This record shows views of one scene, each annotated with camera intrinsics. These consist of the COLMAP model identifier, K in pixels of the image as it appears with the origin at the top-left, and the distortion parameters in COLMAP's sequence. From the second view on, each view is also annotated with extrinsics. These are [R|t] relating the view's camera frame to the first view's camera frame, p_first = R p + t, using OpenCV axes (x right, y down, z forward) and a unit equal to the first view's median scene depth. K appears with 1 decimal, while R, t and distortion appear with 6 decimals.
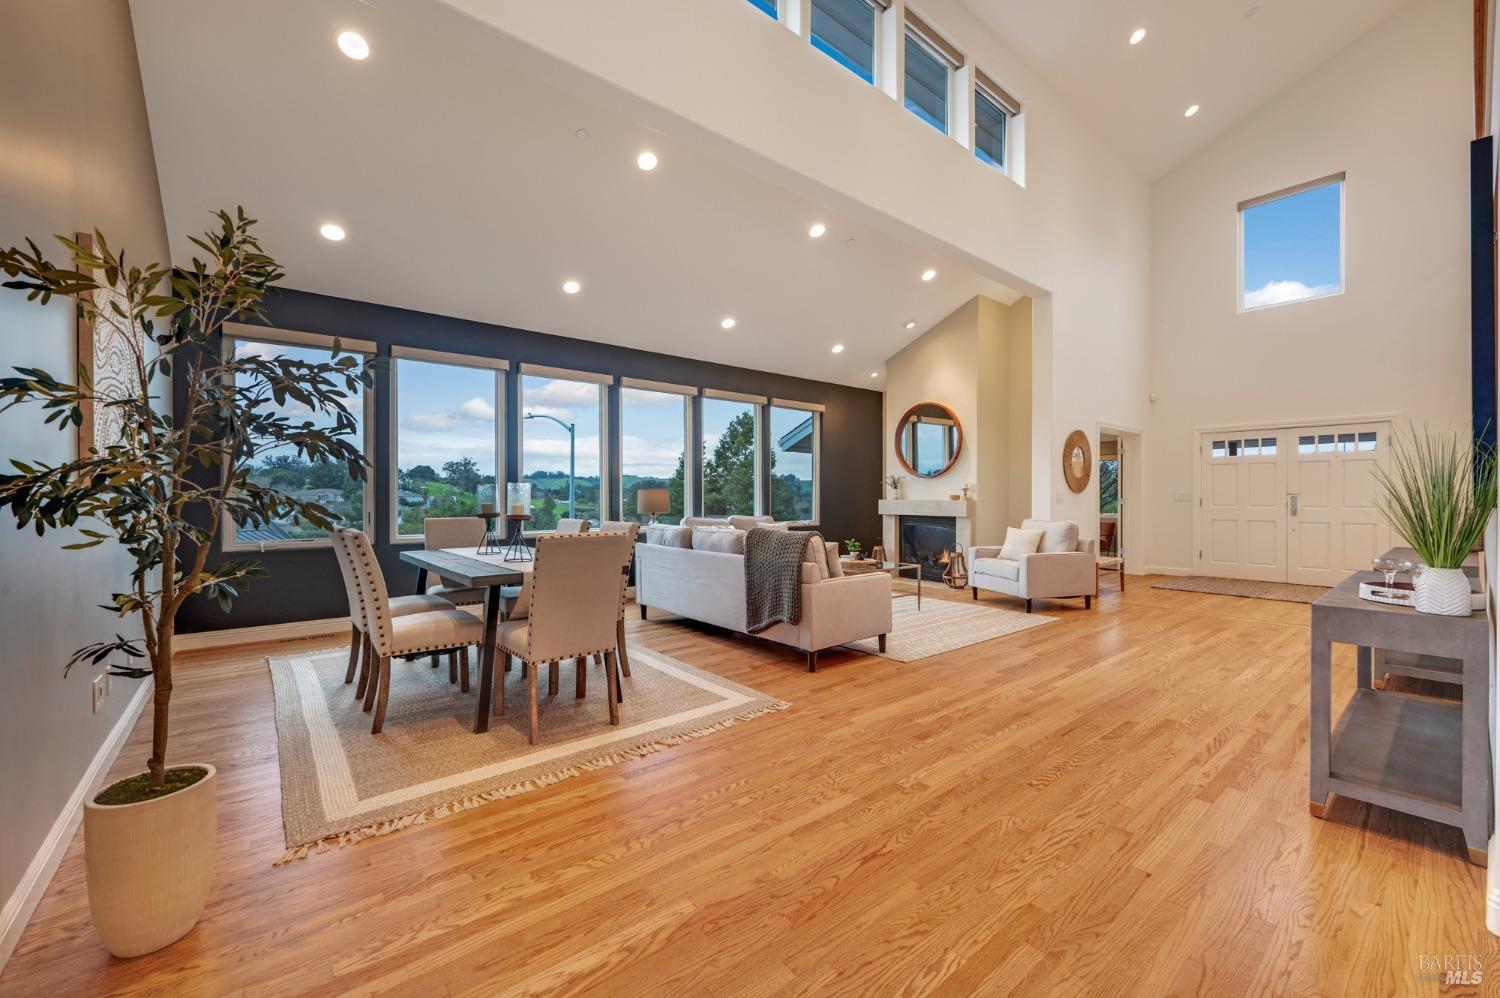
lens RADIAL K [[594.3, 0, 745.0], [0, 594.3, 495.6], [0, 0, 1]] dist [-0.000385, -0.000060]
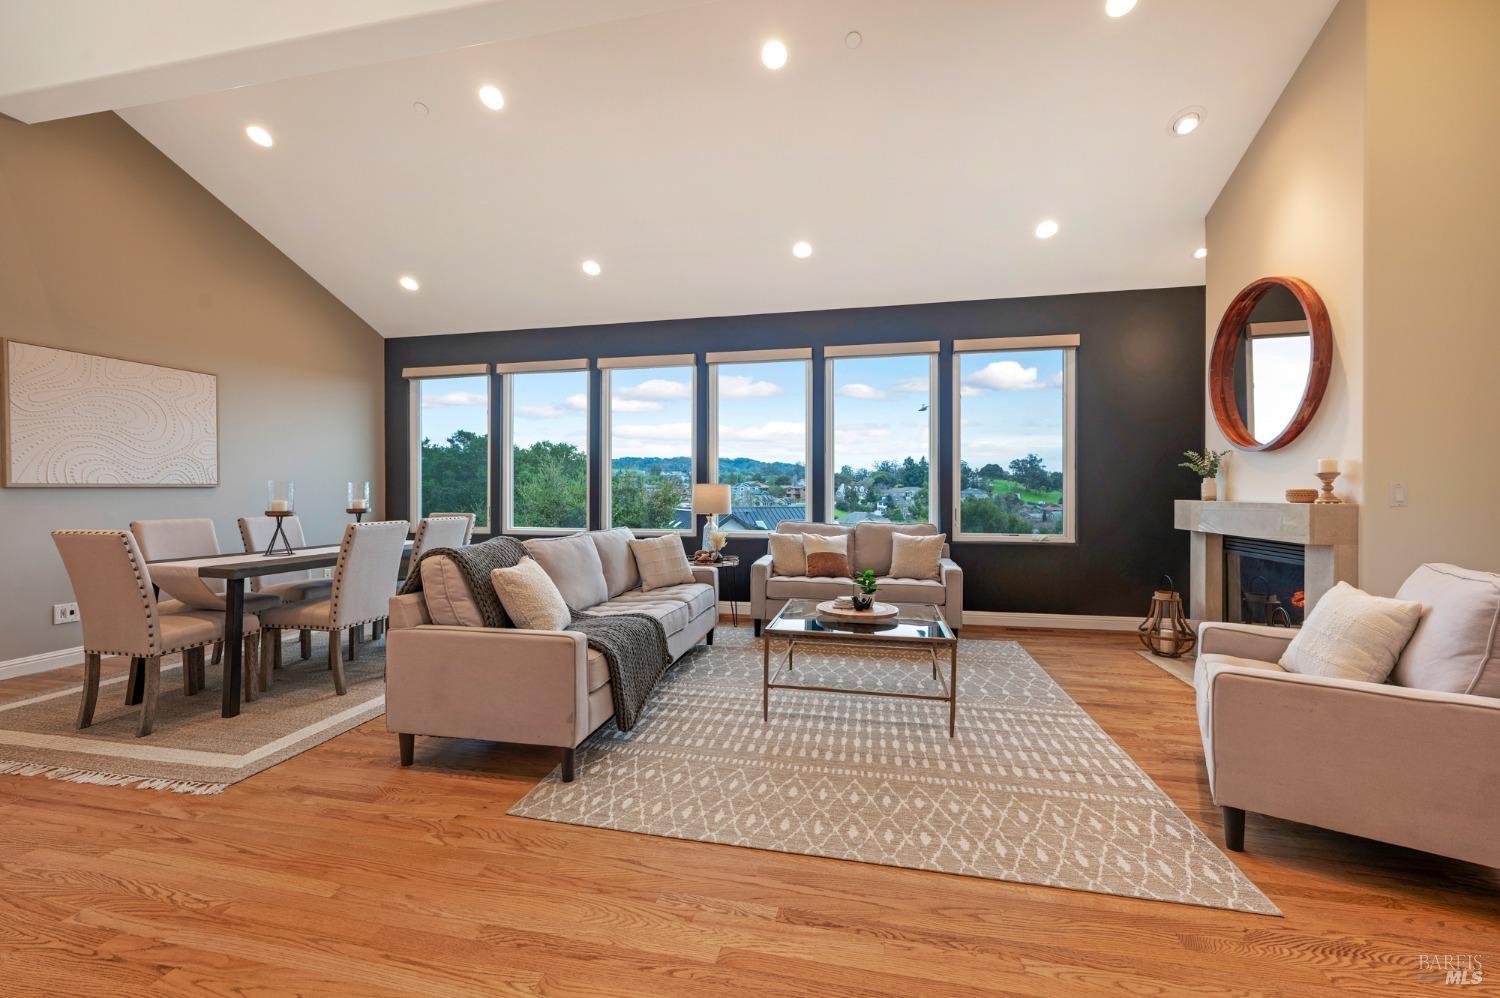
lens RADIAL K [[594.3, 0, 745.7], [0, 594.3, 495.5], [0, 0, 1]] dist [-0.000385, -0.000060]
pose [[0.627317, 0.002186, -0.778761, 0.417060], [0.001362, 0.999991, 0.003904, 0.000346], [0.778763, -0.003510, 0.627309, 0.433402]]
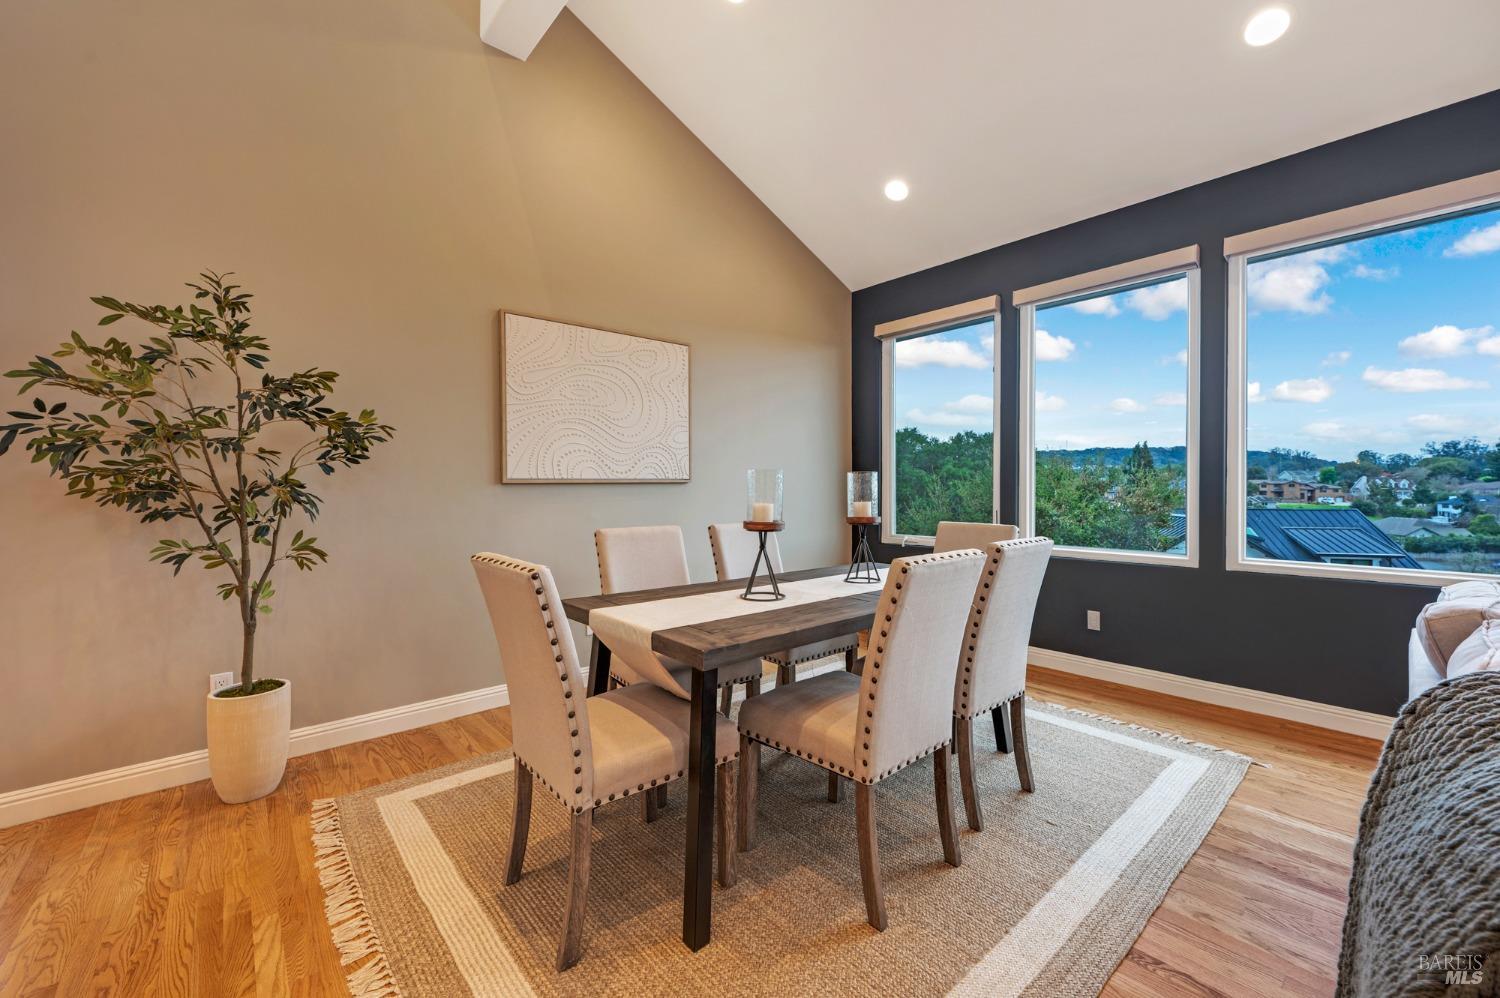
lens RADIAL K [[594.3, 0, 749.6], [0, 594.3, 489.3], [0, 0, 1]] dist [-0.000385, -0.000060]
pose [[0.041639, -0.000568, -0.999133, 0.100038], [-0.000188, 1.000000, -0.000576, -0.000785], [0.999133, 0.000212, 0.041639, 0.423625]]
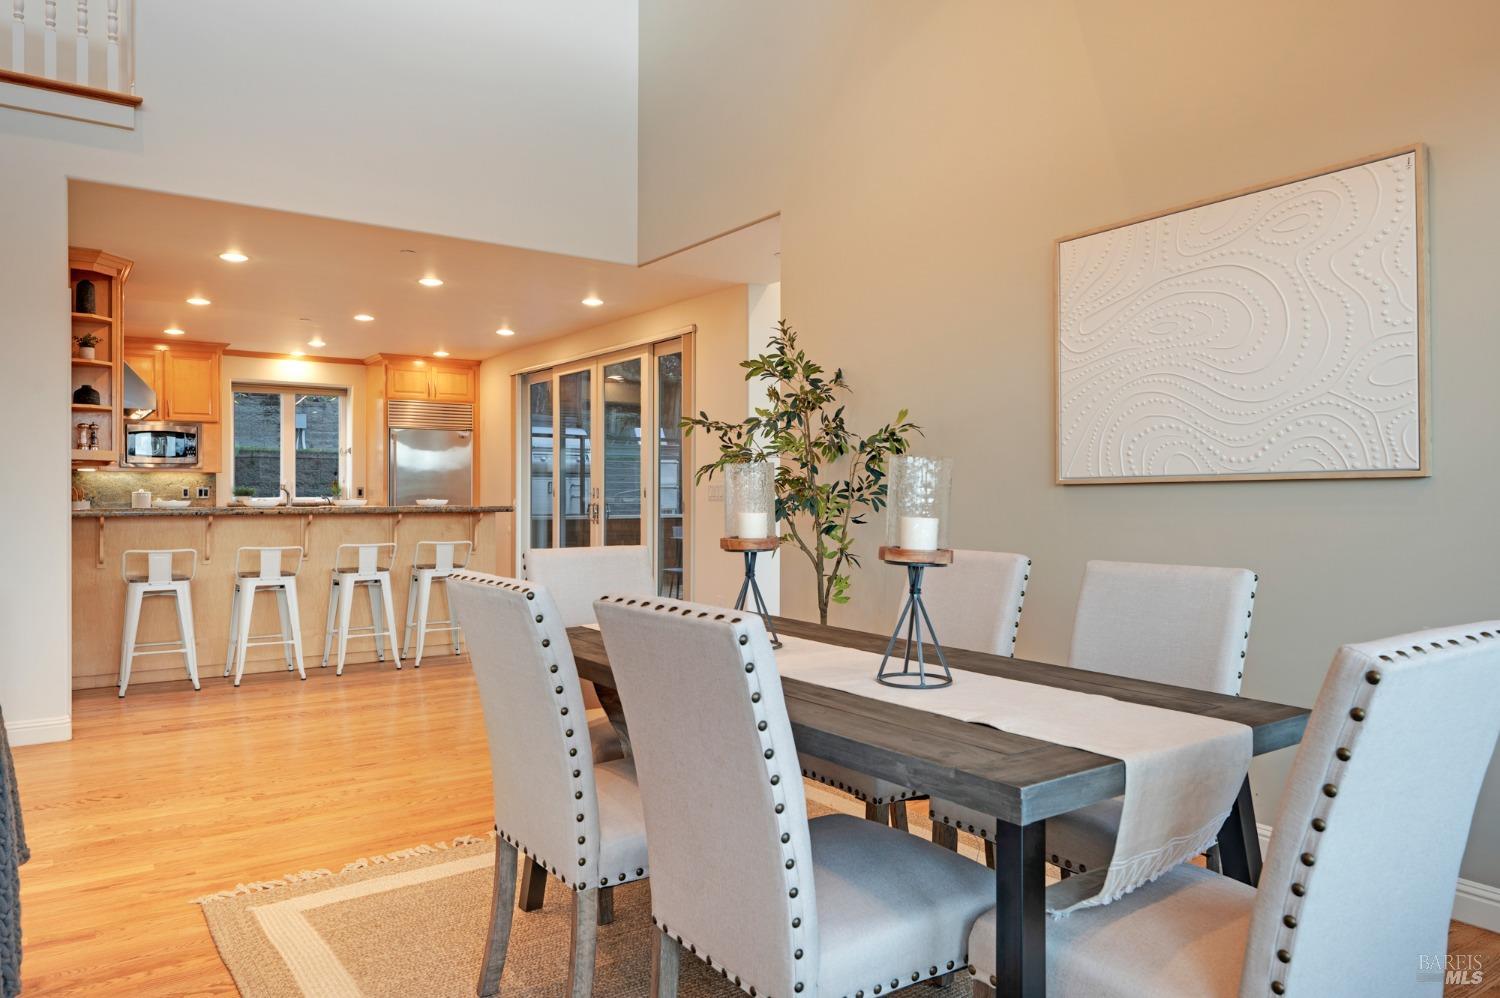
lens RADIAL K [[984.9, 0, 758.2], [0, 984.9, 497.1], [0, 0, 1]] dist [-0.011432, -0.003229]
pose [[-0.998529, -0.004279, 0.054057, -0.186779], [-0.004024, 0.999980, 0.004828, -0.000699], [-0.054077, 0.004604, -0.998526, 0.751327]]
